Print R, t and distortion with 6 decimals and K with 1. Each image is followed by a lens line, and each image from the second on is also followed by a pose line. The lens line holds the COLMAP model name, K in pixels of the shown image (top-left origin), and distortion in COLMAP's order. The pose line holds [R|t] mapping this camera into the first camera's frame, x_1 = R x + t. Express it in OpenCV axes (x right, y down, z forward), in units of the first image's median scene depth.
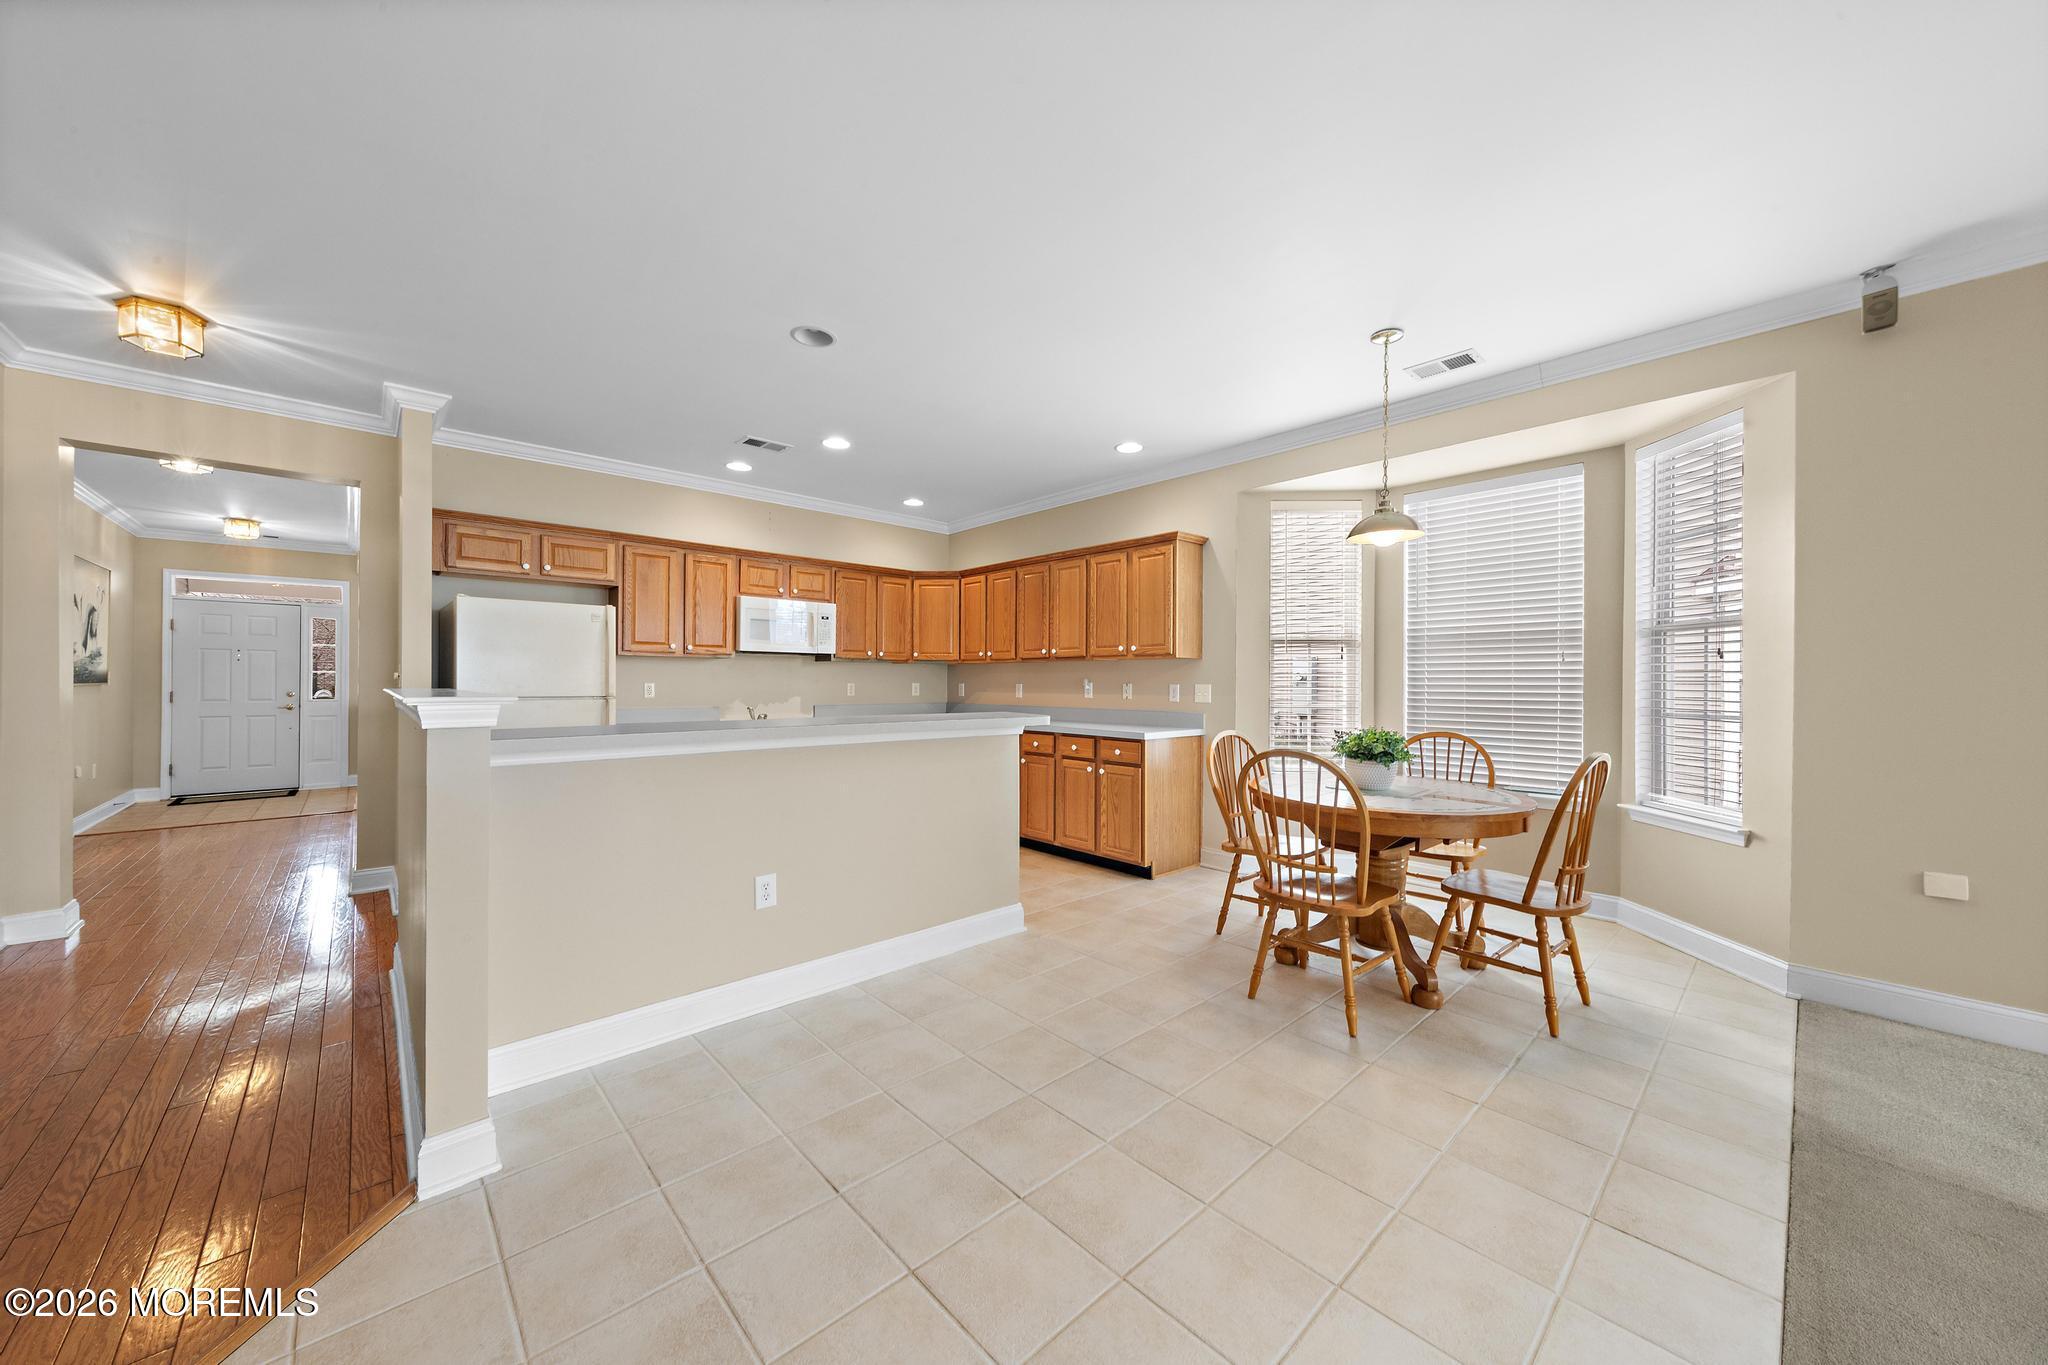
lens RADIAL K [[724.0, 0, 1028.2], [0, 724.0, 680.8], [0, 0, 1]] dist [0.008277, -0.001473]
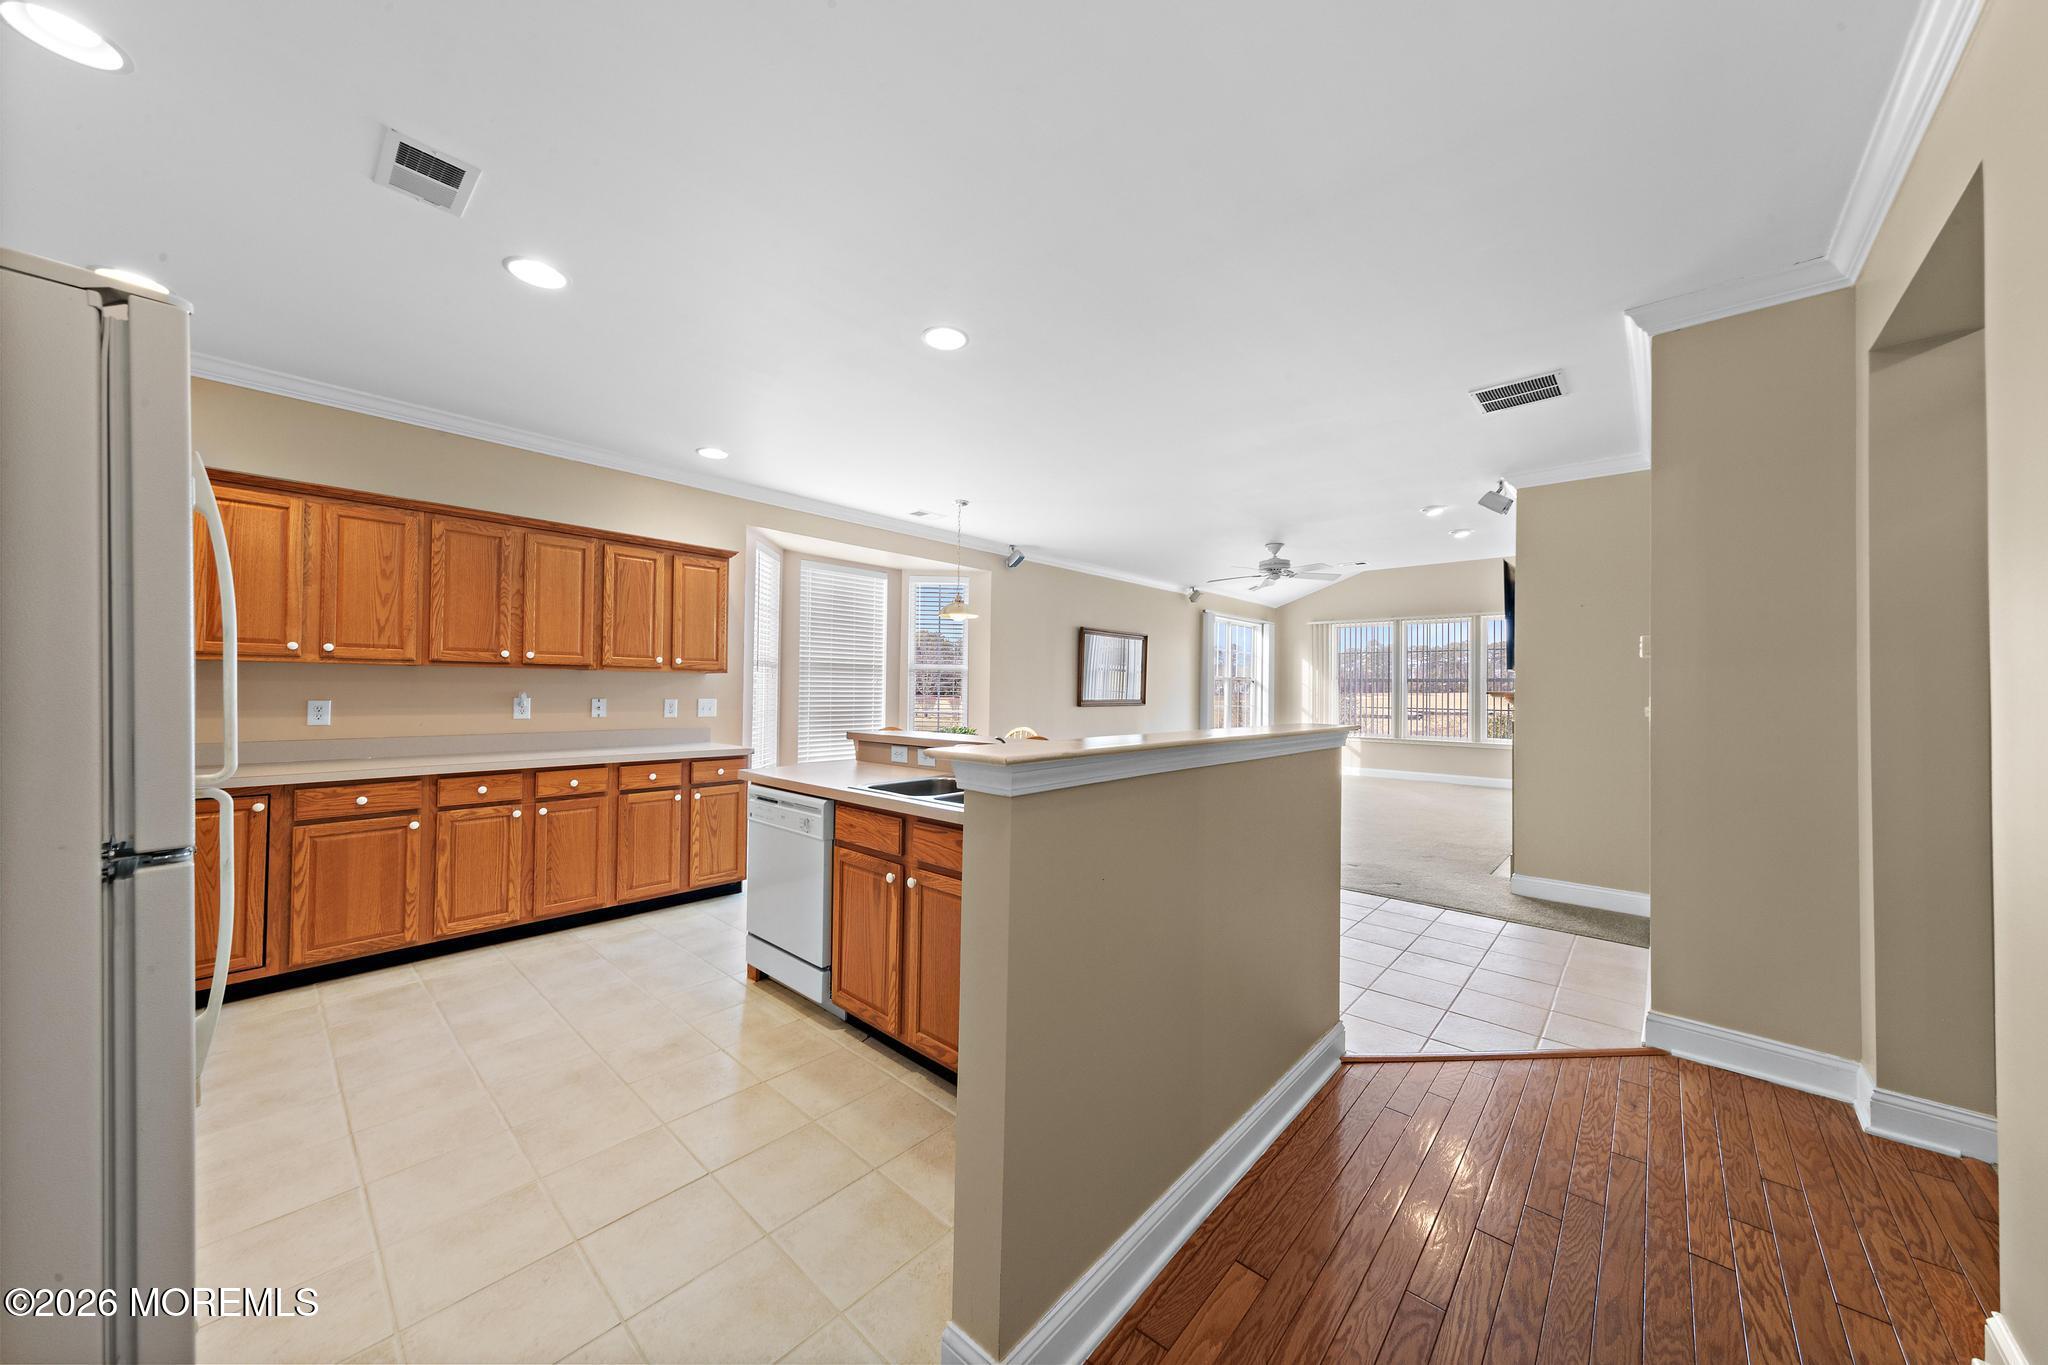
lens RADIAL K [[700.1, 0, 1035.7], [0, 700.1, 678.7], [0, 0, 1]] dist [0.009026, 0.000073]
pose [[-0.100633, 0.011425, 0.994858, -0.788003], [-0.013064, 0.999833, -0.012803, -0.017070], [-0.994838, -0.014285, -0.100467, 0.636811]]
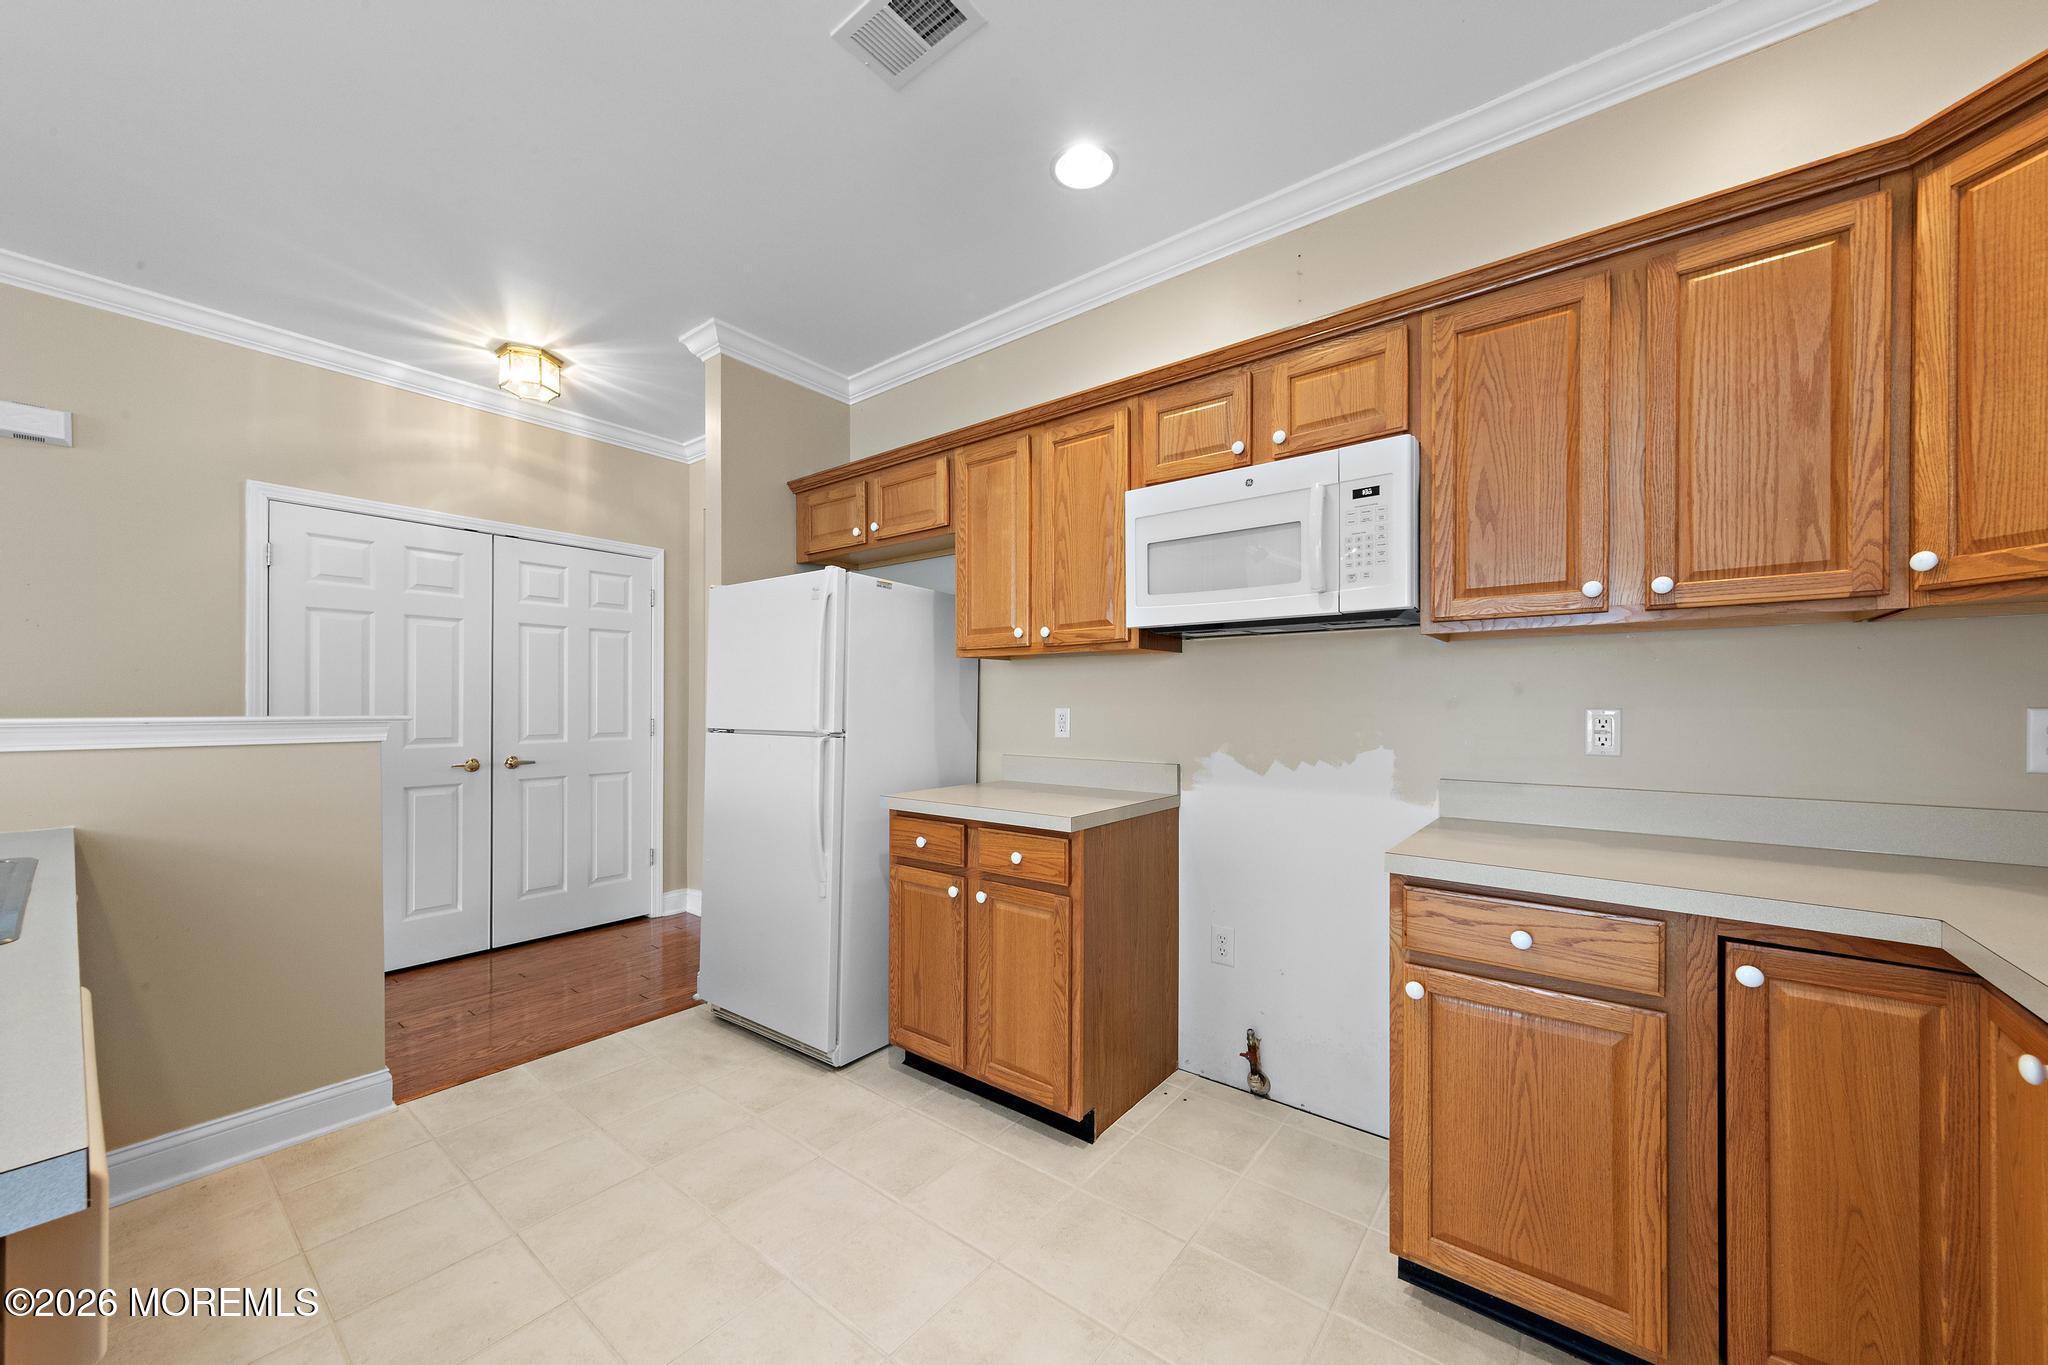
lens RADIAL K [[724.0, 0, 1048.7], [0, 724.0, 710.4], [0, 0, 1]] dist [0.008277, -0.001473]
pose [[0.177678, 0.002438, -0.984086, -0.008687], [0.002666, 0.999992, 0.002959, 0.002922], [0.984085, -0.003149, 0.177670, 0.955543]]
